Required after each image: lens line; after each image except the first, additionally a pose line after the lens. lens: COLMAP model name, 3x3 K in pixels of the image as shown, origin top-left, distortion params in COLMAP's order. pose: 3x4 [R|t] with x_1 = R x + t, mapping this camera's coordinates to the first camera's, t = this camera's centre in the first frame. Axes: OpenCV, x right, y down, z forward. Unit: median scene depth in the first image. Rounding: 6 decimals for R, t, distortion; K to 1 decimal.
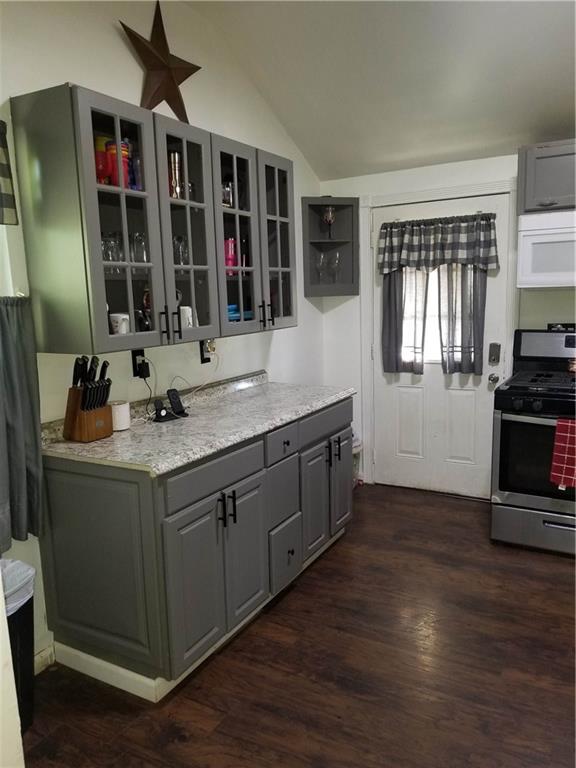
lens RADIAL K [[584.0, 0, 284.7], [0, 584.0, 387.8], [0, 0, 1]] dist [0.013233, -0.019567]
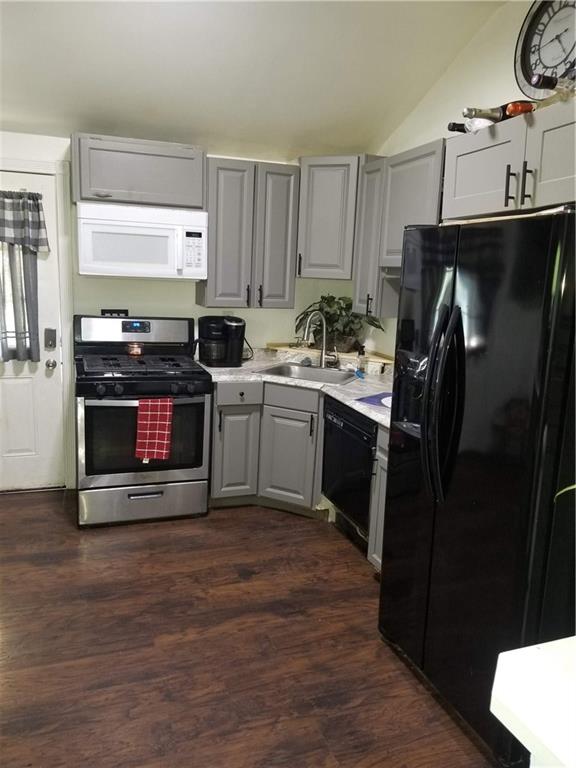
lens RADIAL K [[584.0, 0, 285.6], [0, 584.0, 380.8], [0, 0, 1]] dist [0.013233, -0.019567]
pose [[0.656386, -0.077069, 0.750478, -0.133114], [0.059975, 0.996951, 0.049925, -0.015005], [-0.752038, 0.012240, 0.659006, 0.064966]]
